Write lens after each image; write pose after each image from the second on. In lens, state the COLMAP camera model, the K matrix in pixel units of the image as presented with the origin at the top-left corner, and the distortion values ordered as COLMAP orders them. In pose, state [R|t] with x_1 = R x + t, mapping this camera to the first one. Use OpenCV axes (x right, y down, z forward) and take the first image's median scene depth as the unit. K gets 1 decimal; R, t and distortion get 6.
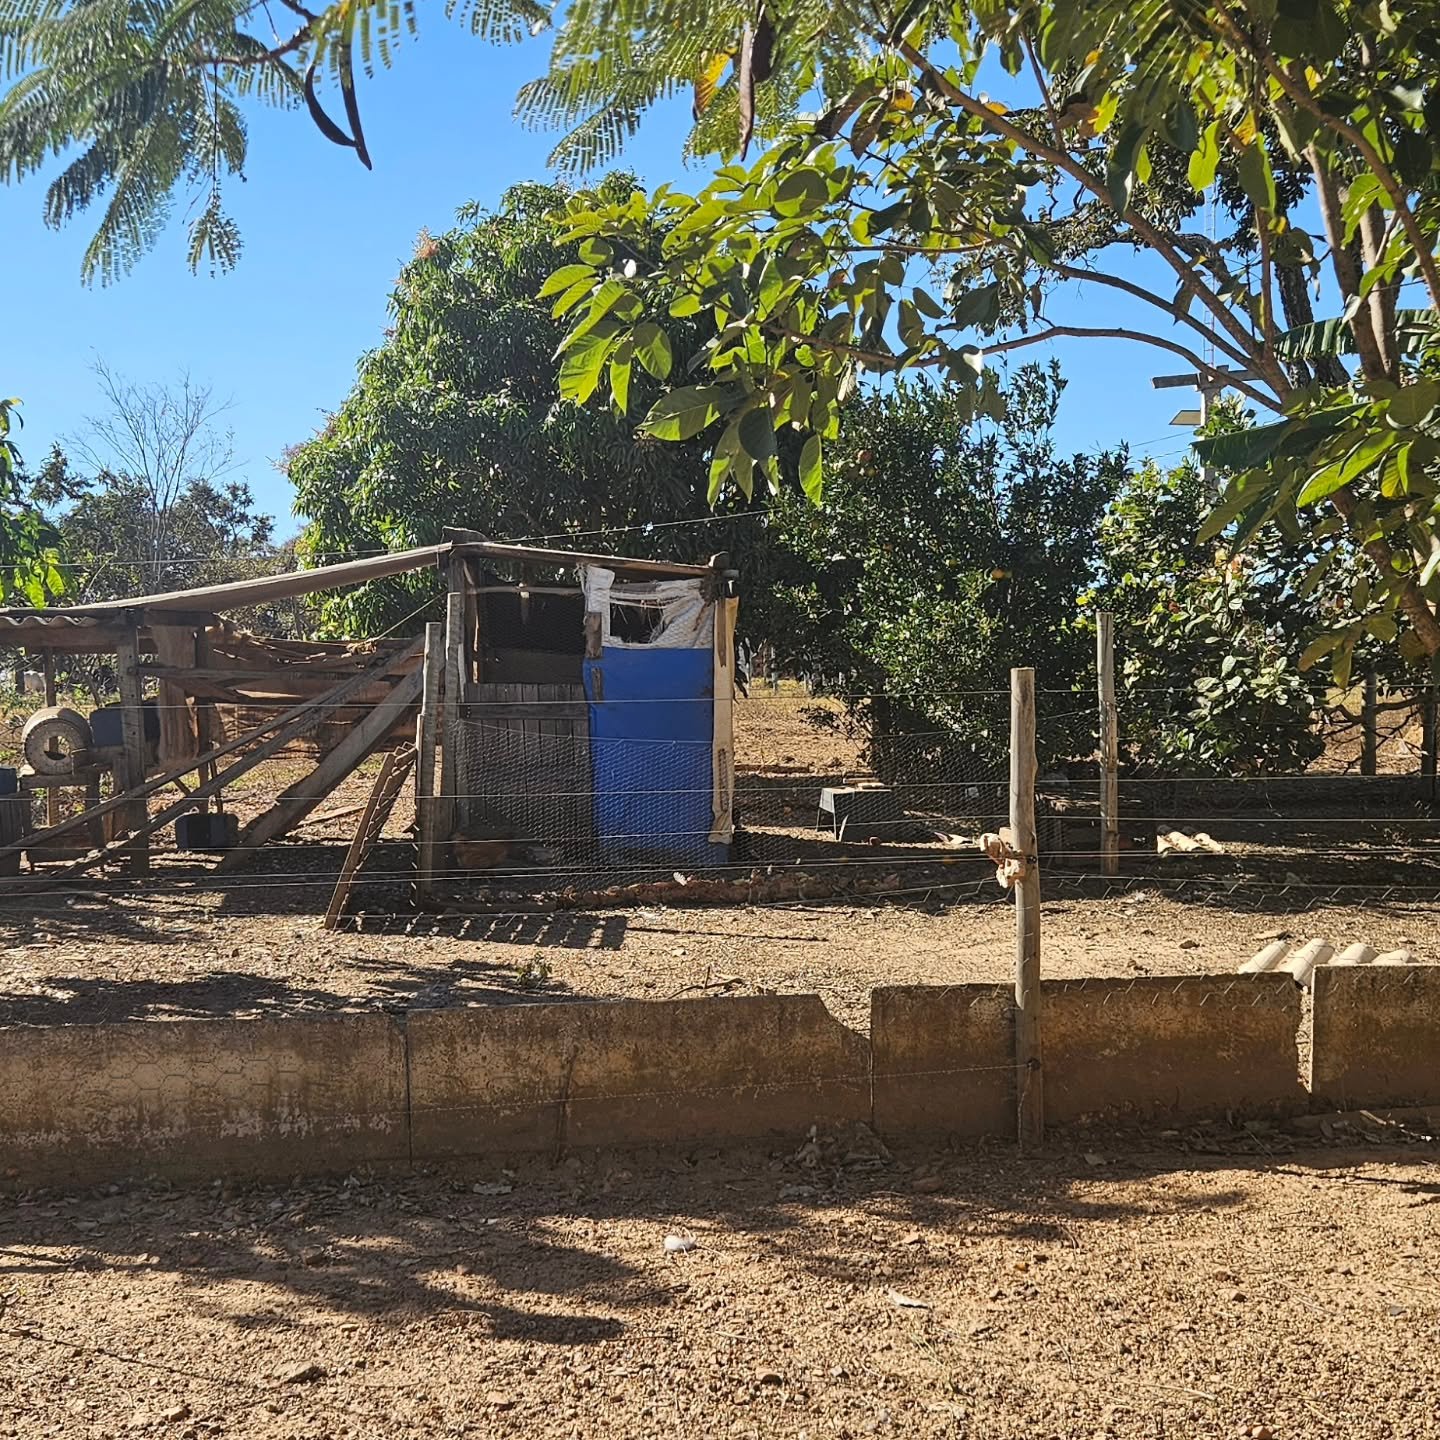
lens RADIAL K [[2092.5, 0, 720.0], [0, 2092.5, 720.0], [0, 0, 1]] dist [0.164898, -0.587811]
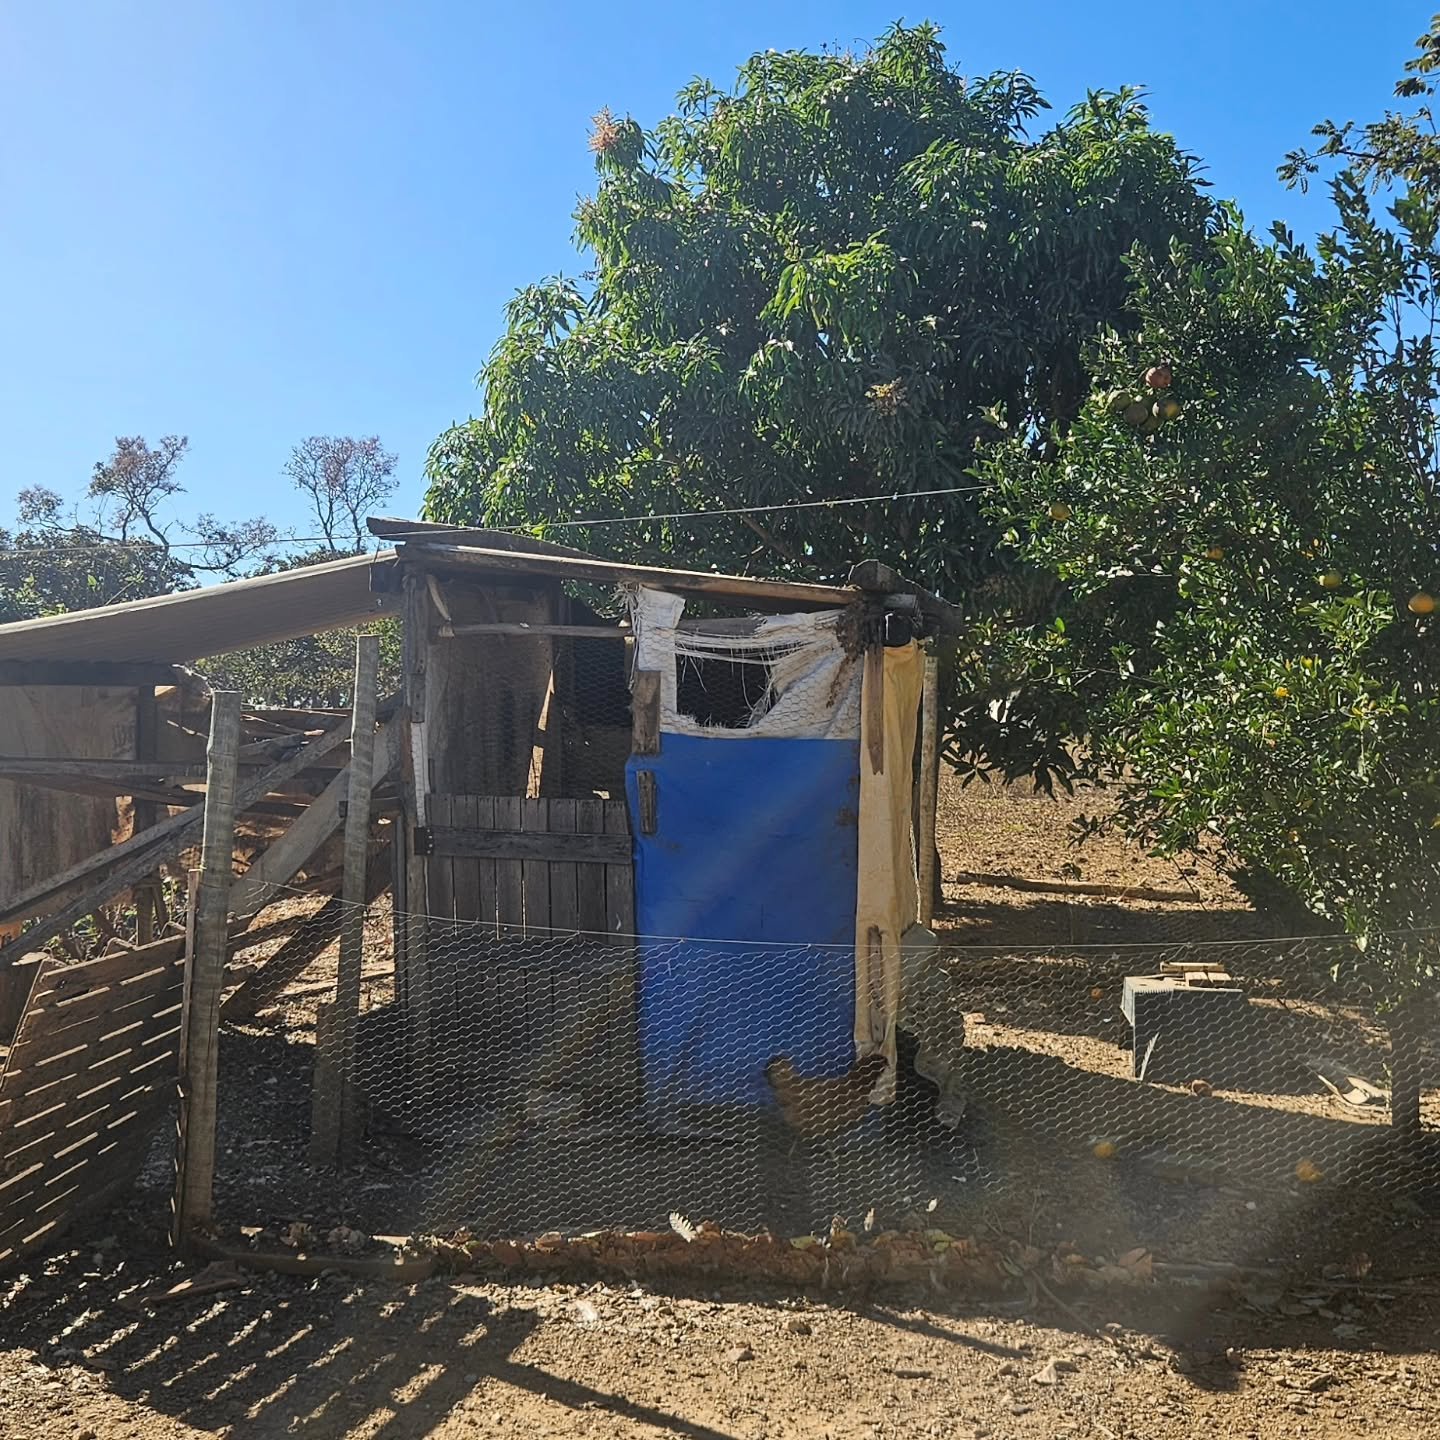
lens RADIAL K [[2012.3, 0, 694.6], [0, 2012.3, 715.7], [0, 0, 1]] dist [0.018216, 0.005085]
pose [[0.961803, 0.016896, -0.273222, 0.097294], [-0.022995, 0.999552, -0.019135, -0.029618], [0.272777, 0.024687, 0.961761, 0.491397]]
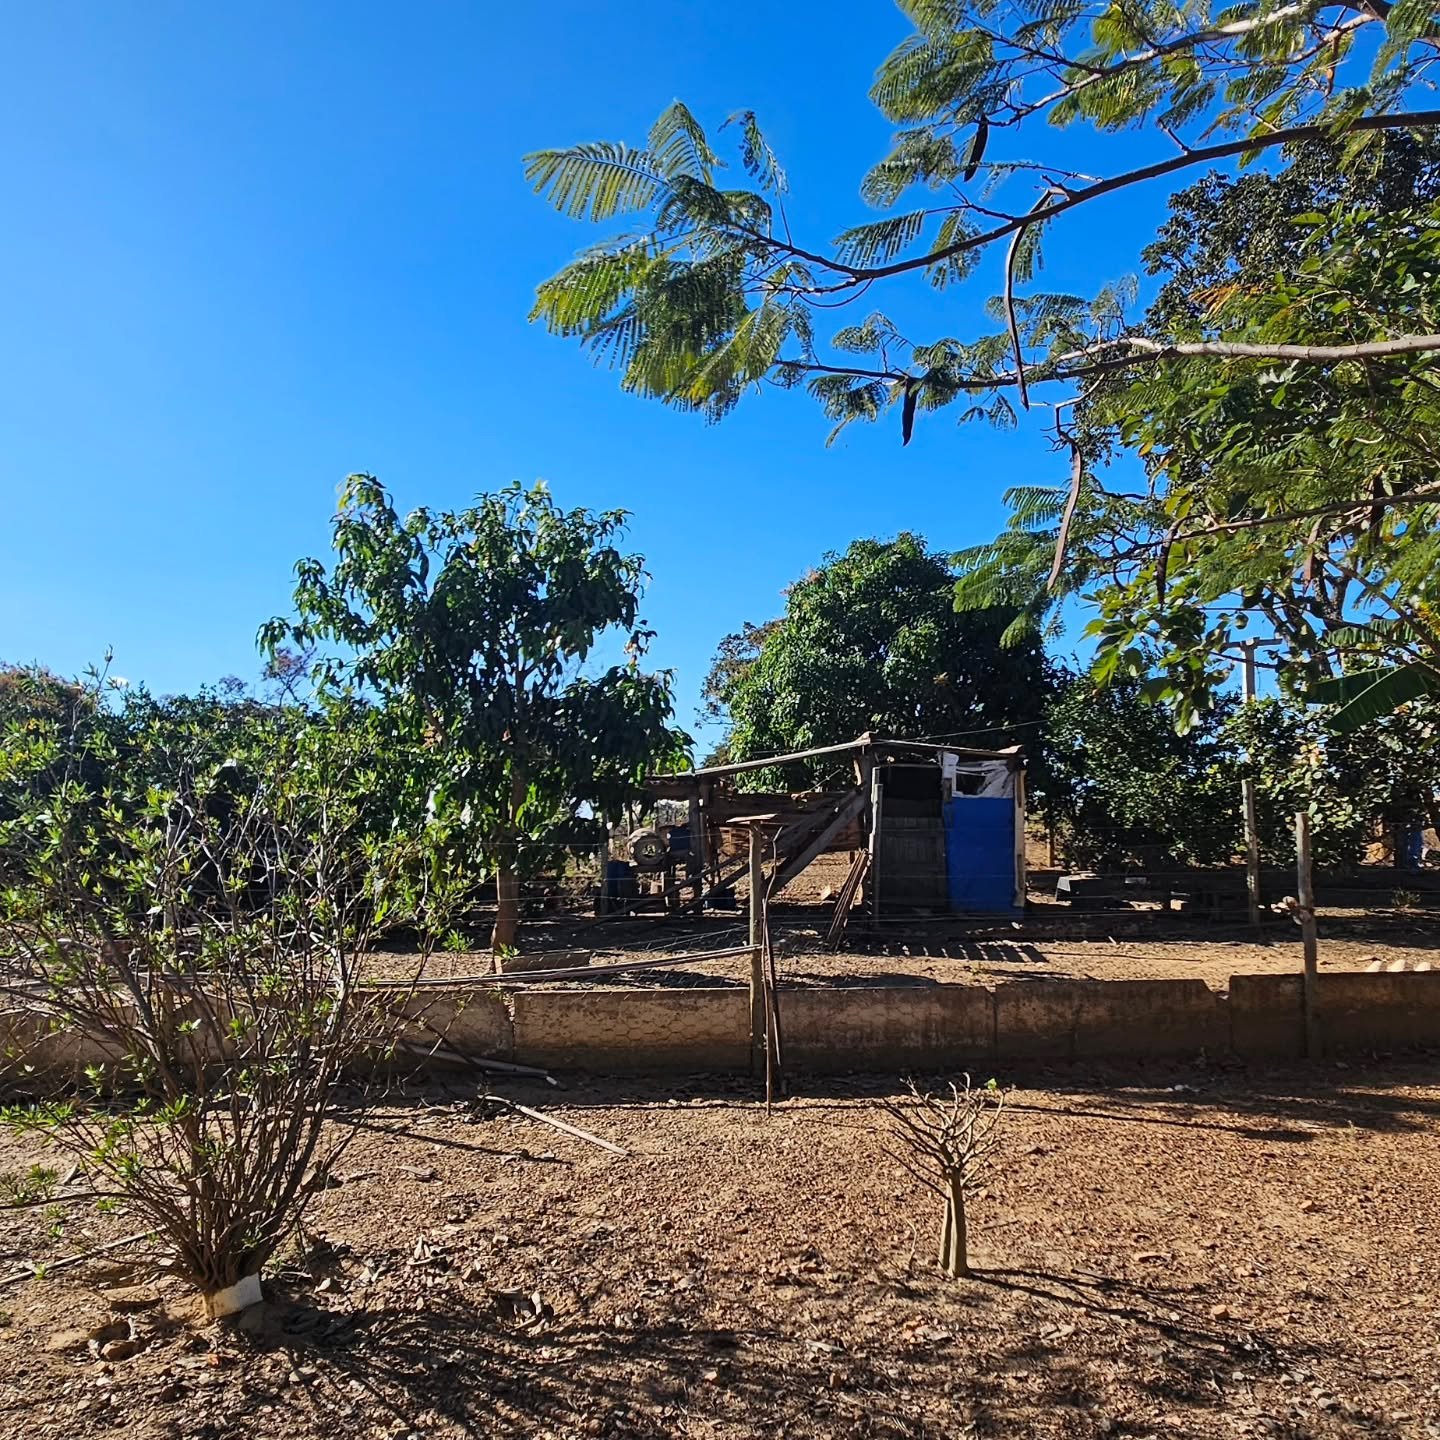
lens RADIAL K [[1358.9, 0, 722.4], [0, 1358.9, 718.5], [0, 0, 1]] dist [0.073590, -0.082415]
pose [[0.999510, 0.001854, -0.031258, -0.218324], [-0.004595, 0.996124, -0.087843, 0.002009], [0.030974, 0.087944, 0.995644, -0.186627]]
